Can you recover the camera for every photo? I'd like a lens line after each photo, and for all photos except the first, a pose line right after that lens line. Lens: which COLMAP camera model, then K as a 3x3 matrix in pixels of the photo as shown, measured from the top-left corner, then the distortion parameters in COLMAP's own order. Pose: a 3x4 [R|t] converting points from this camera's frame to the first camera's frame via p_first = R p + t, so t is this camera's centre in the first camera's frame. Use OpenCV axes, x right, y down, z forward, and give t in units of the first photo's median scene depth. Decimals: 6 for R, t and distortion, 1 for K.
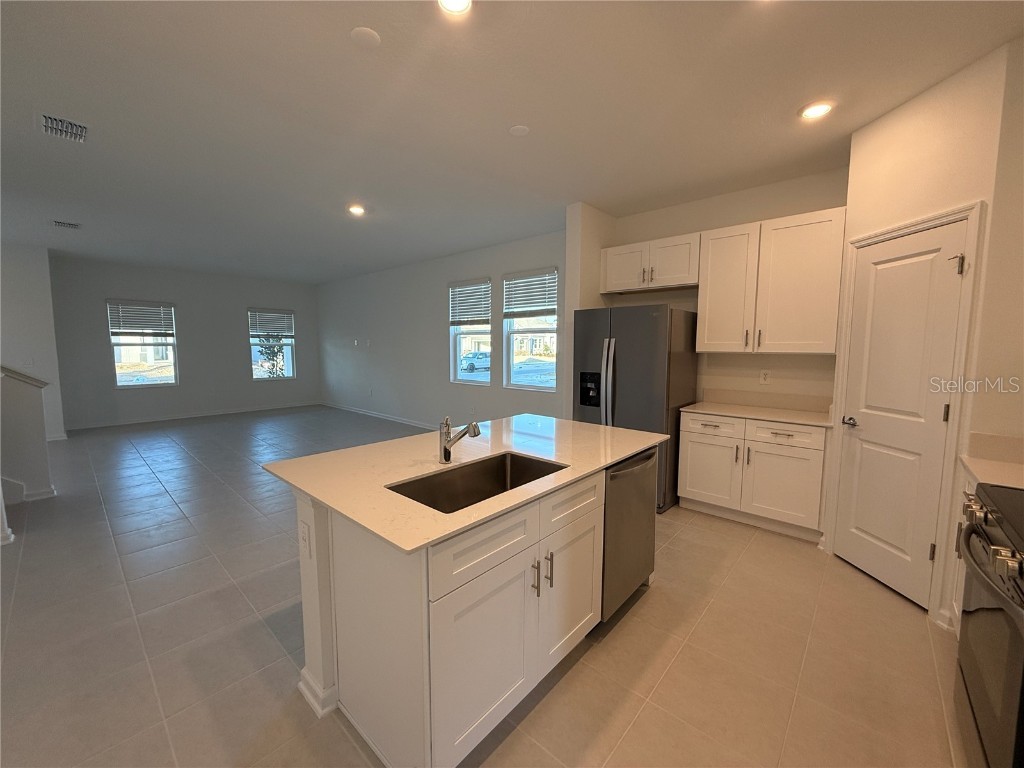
lens RADIAL K [[407.1, 0, 509.2], [0, 407.1, 383.1], [0, 0, 1]] dist [0.000169, -0.000099]
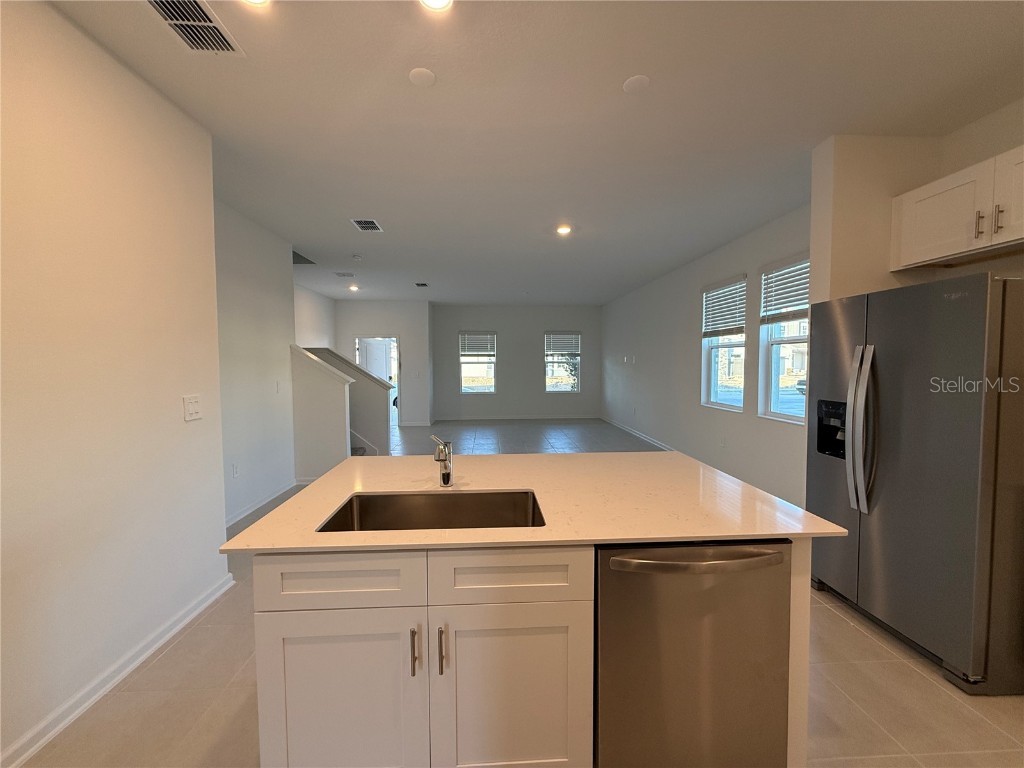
lens RADIAL K [[407.1, 0, 508.0], [0, 407.1, 384.3], [0, 0, 1]] dist [0.000169, -0.000099]
pose [[0.704160, 0.030640, -0.709380, 0.267661], [-0.059200, 0.998123, -0.015653, -0.012397], [0.707569, 0.053017, 0.704652, 0.197606]]
